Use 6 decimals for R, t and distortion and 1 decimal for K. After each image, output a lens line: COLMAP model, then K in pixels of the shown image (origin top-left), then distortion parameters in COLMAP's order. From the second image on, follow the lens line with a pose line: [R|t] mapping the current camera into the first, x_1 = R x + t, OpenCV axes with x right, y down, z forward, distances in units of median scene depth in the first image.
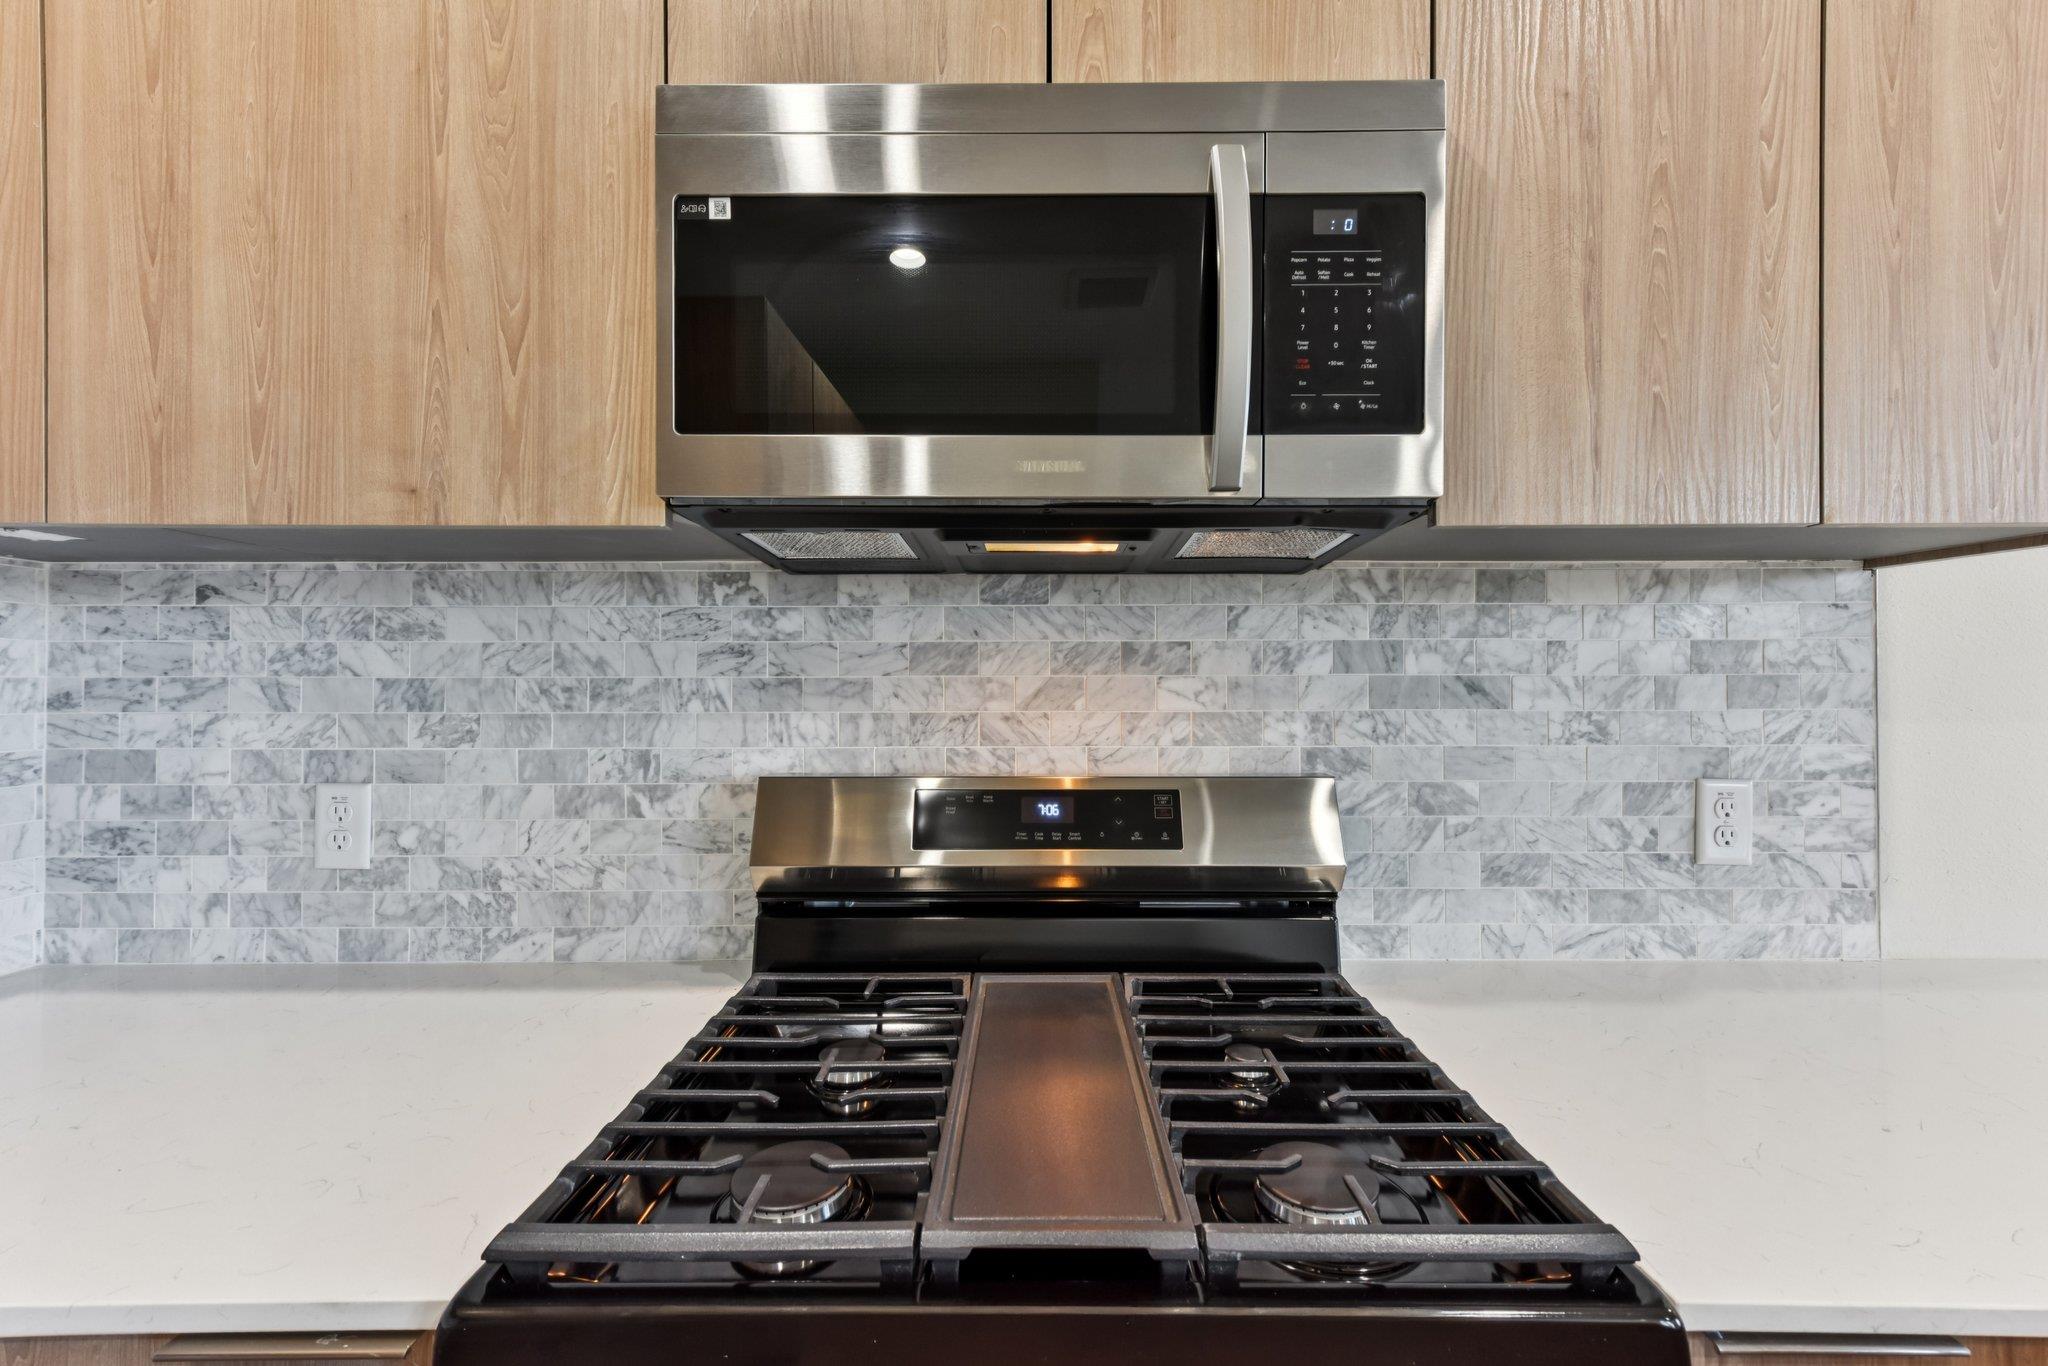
lens RADIAL K [[885.3, 0, 1062.0], [0, 885.3, 693.0], [0, 0, 1]] dist [0.000150, 0.002614]
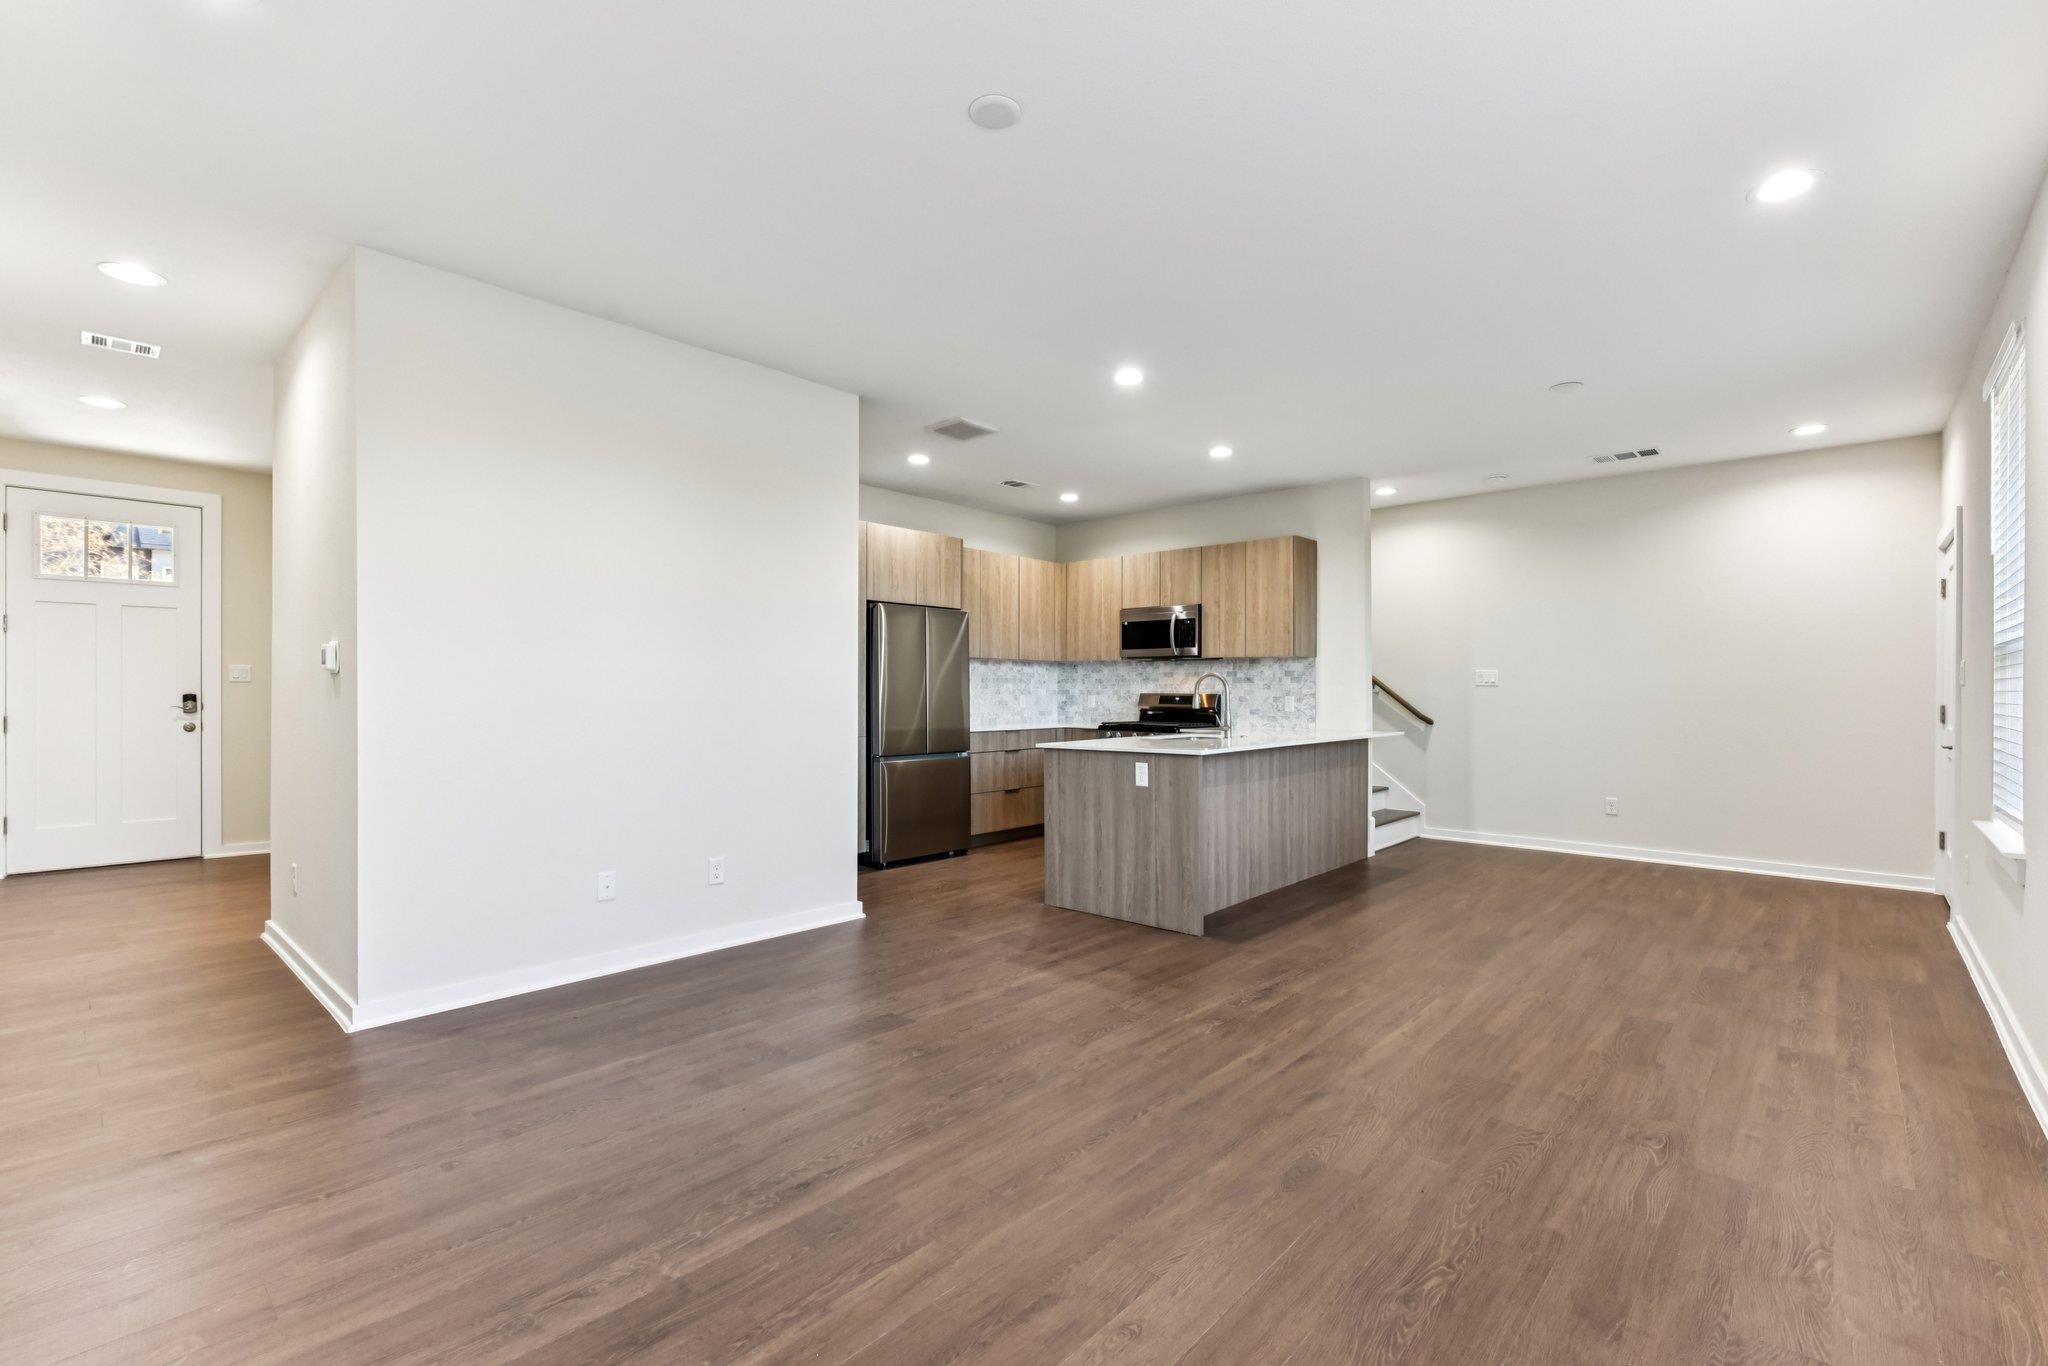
lens RADIAL K [[885.3, 0, 1045.5], [0, 885.3, 687.6], [0, 0, 1]] dist [0.000150, 0.002614]
pose [[0.746729, 0.001475, -0.665126, 3.252616], [-0.002293, 0.999997, -0.000357, 0.051798], [0.665124, 0.001792, 0.746731, -4.067756]]
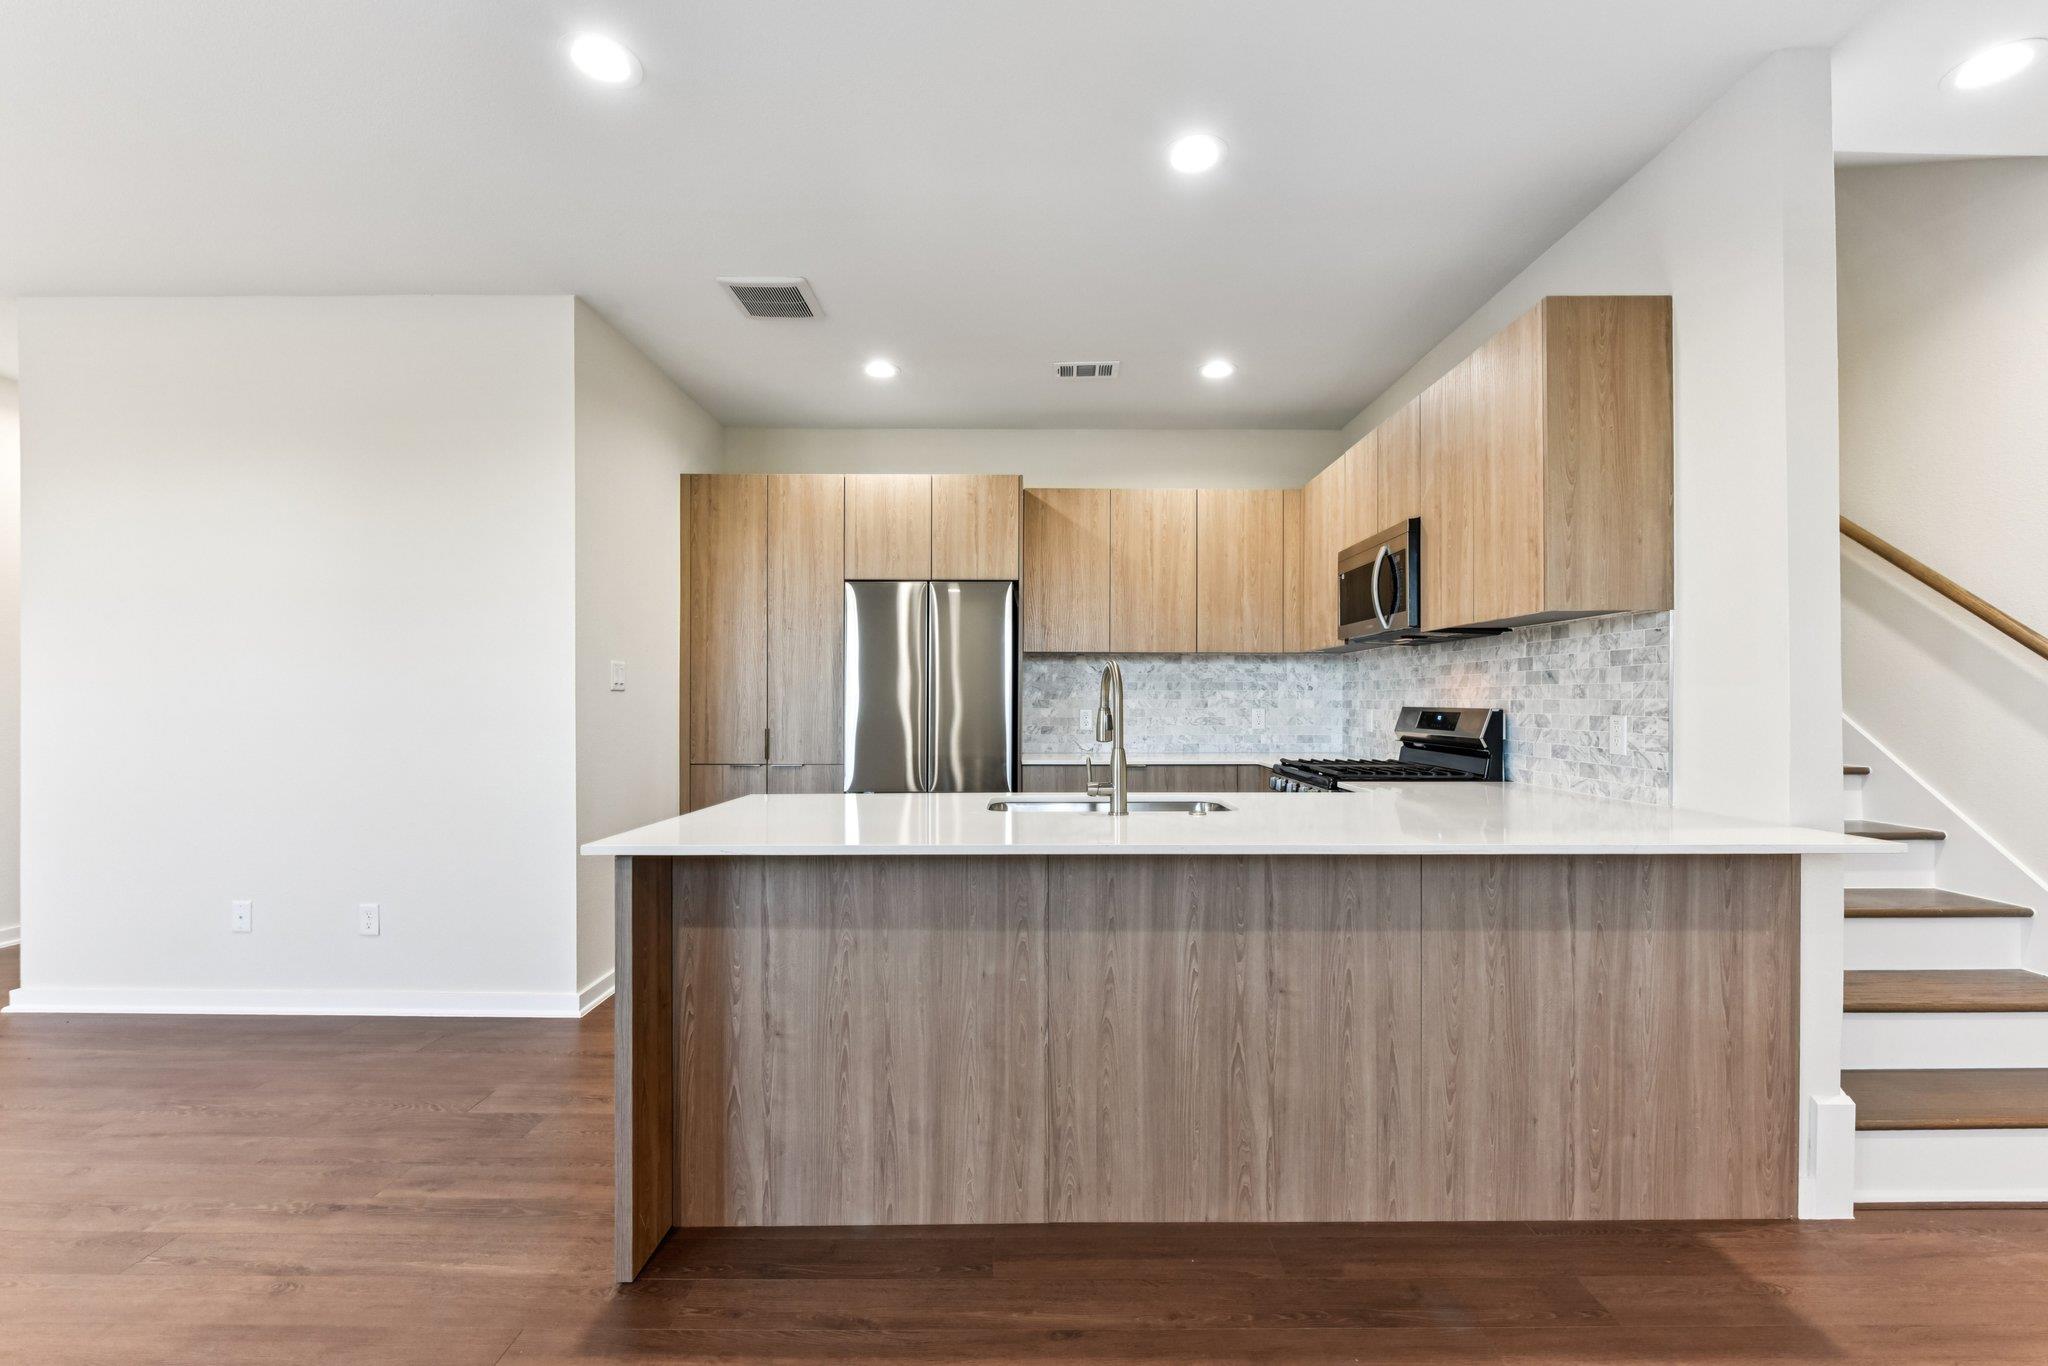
lens RADIAL K [[885.3, 0, 1029.6], [0, 885.3, 692.2], [0, 0, 1]] dist [0.000150, 0.002614]
pose [[0.001038, -0.007619, -0.999970, 2.885795], [0.001660, 0.999970, -0.007617, 0.056317], [0.999998, -0.001652, 0.001050, -0.422825]]
